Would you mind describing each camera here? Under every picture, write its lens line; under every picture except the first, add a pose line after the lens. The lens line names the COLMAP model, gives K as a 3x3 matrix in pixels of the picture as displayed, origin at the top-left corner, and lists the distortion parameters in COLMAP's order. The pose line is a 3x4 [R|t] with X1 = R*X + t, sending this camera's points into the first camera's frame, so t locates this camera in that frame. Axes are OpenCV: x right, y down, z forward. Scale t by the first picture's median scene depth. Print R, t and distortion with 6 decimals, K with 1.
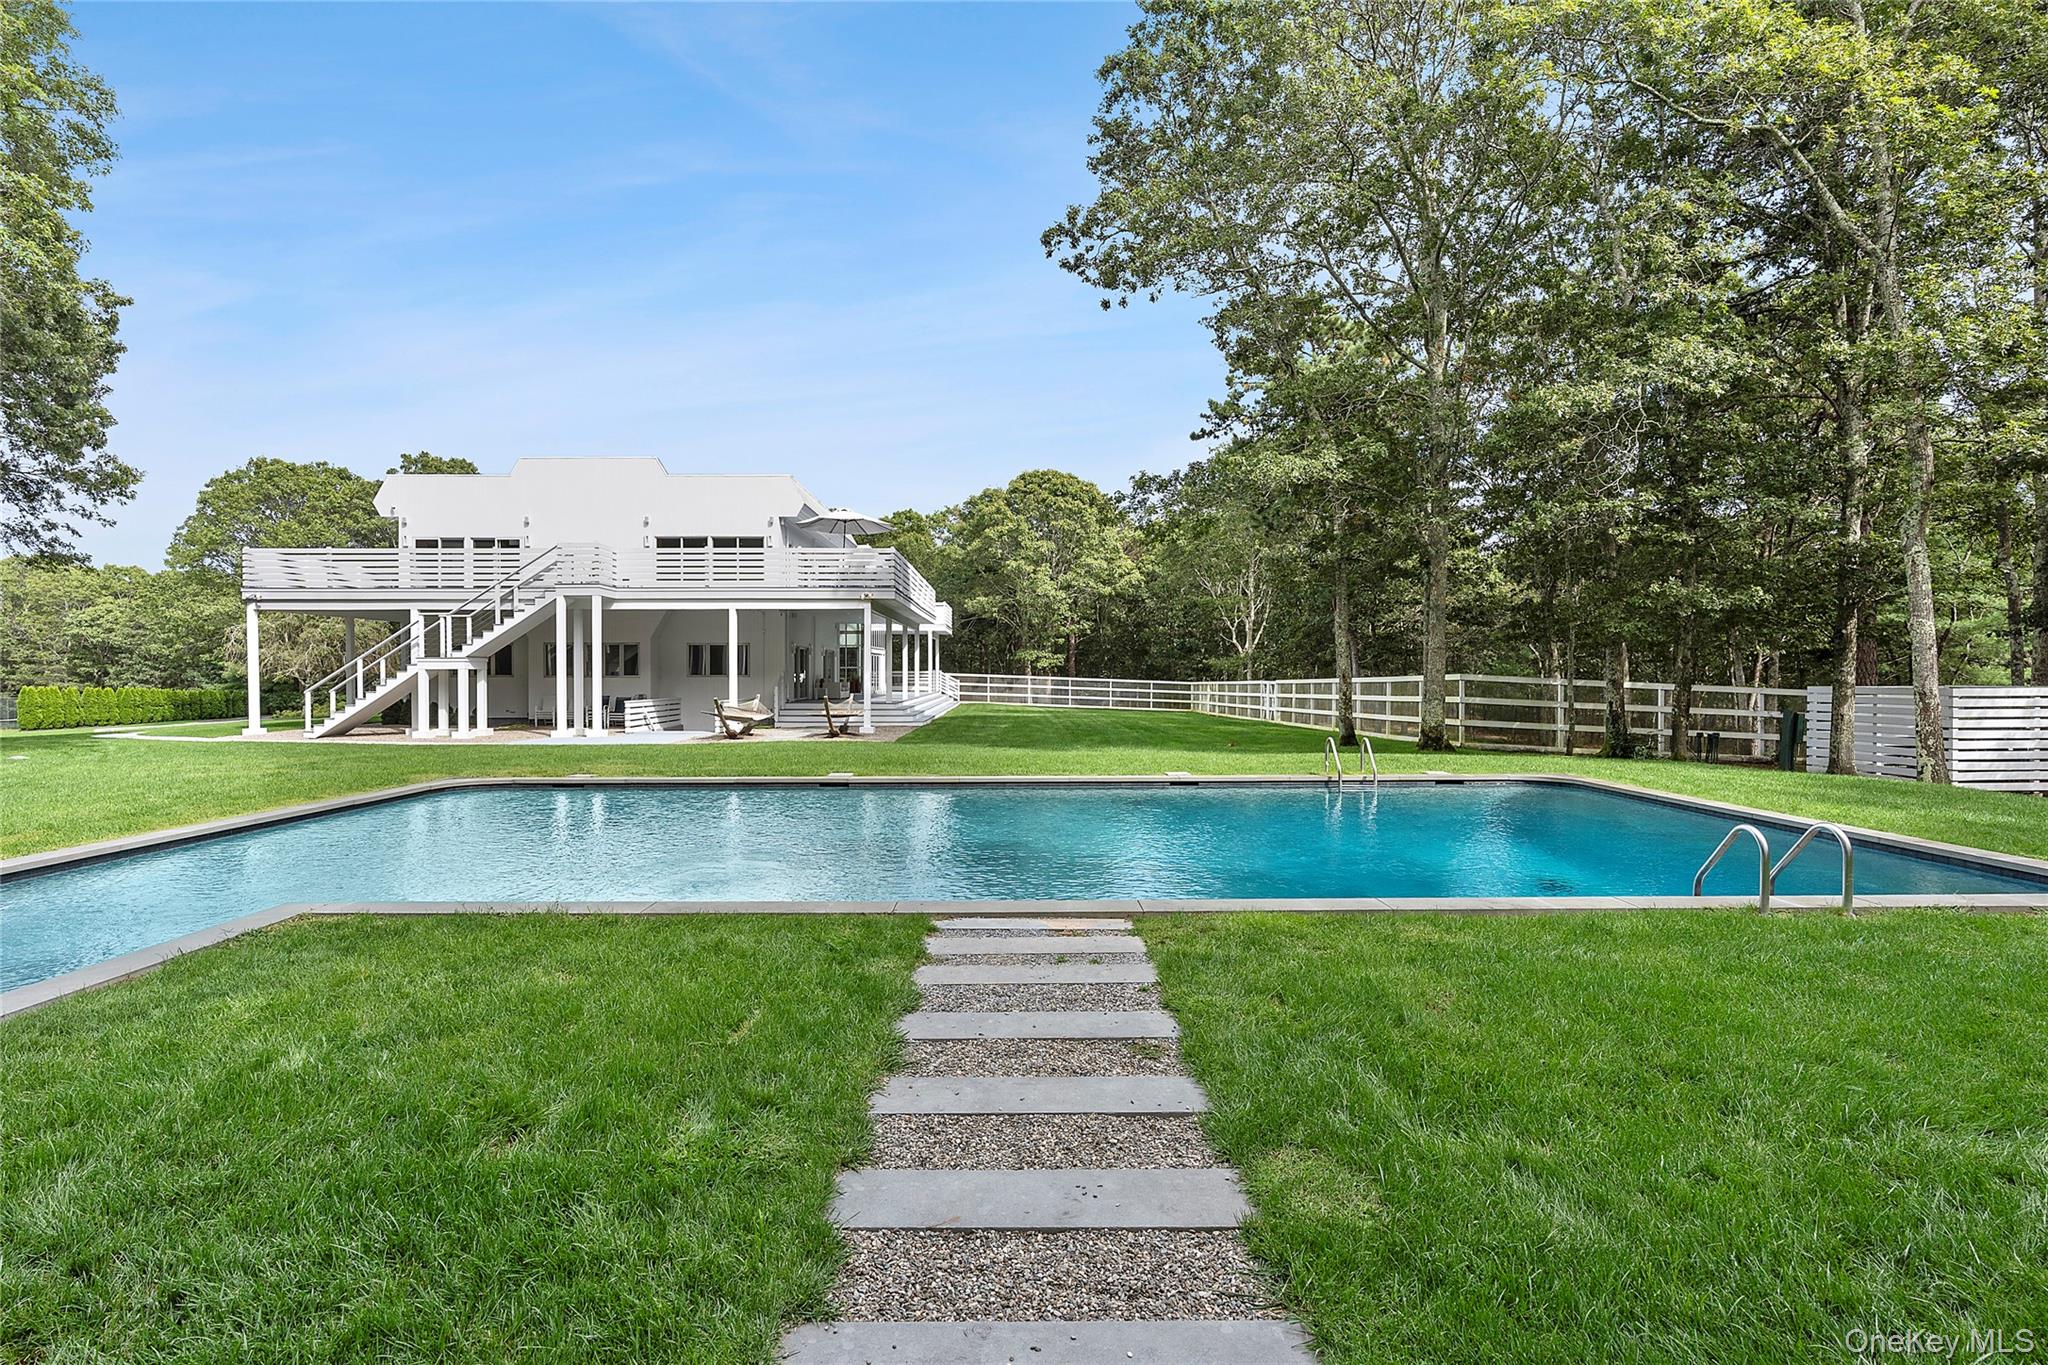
lens RADIAL K [[964.8, 0, 1014.6], [0, 964.8, 678.7], [0, 0, 1]] dist [0.004106, 0.000841]
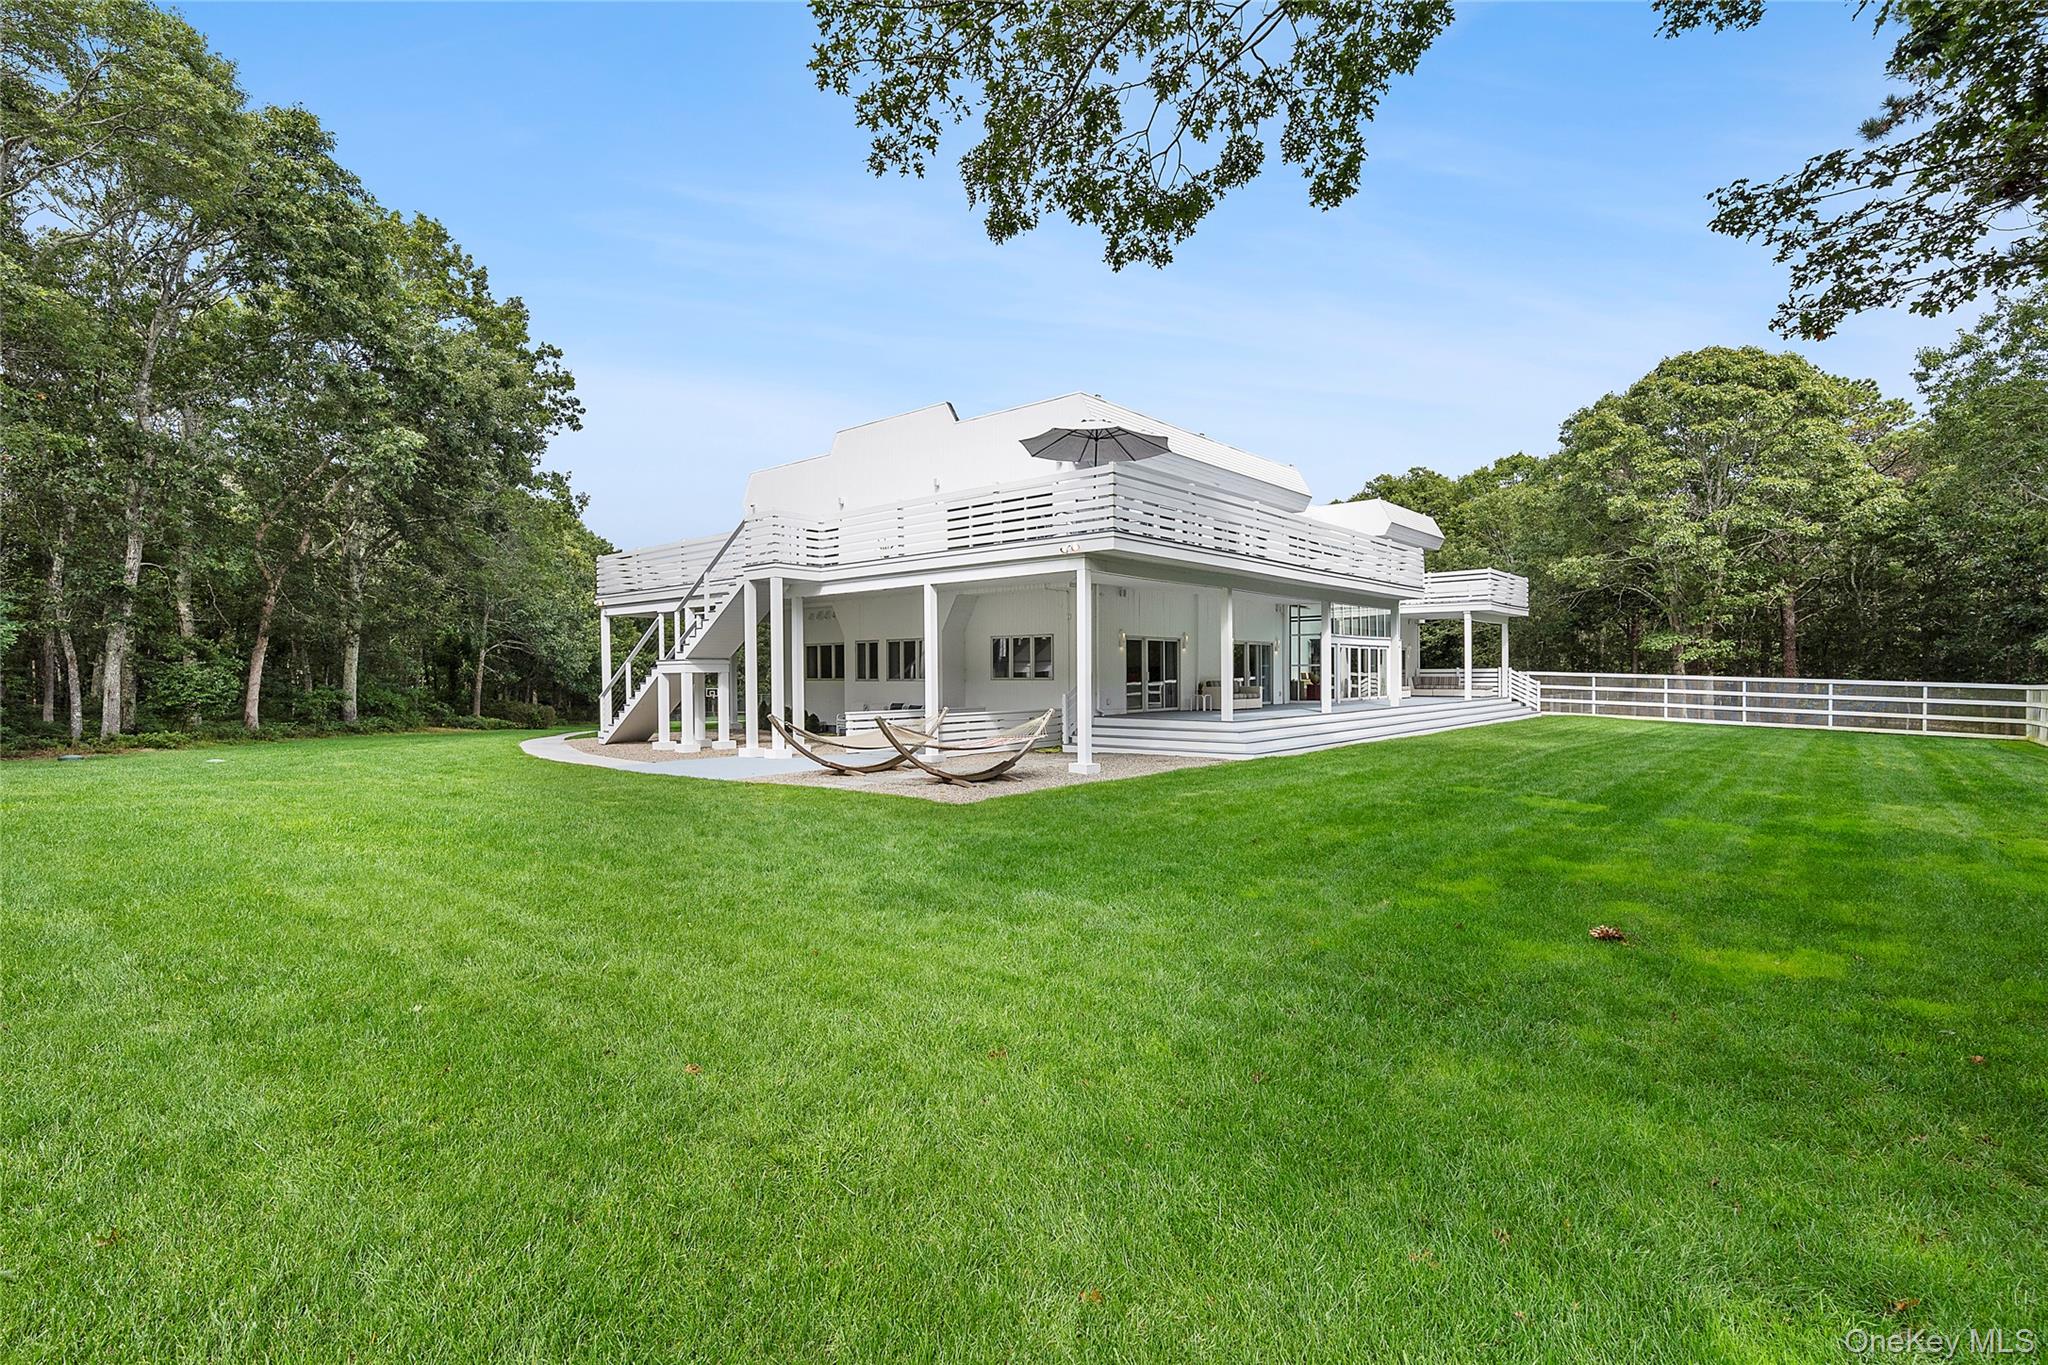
lens RADIAL K [[964.8, 0, 1014.6], [0, 964.8, 678.7], [0, 0, 1]] dist [0.004106, 0.000841]
pose [[0.771592, -0.002123, -0.636114, 0.092386], [0.002809, 0.999996, 0.000070, -0.001696], [0.636111, -0.001841, 0.771595, 0.229103]]
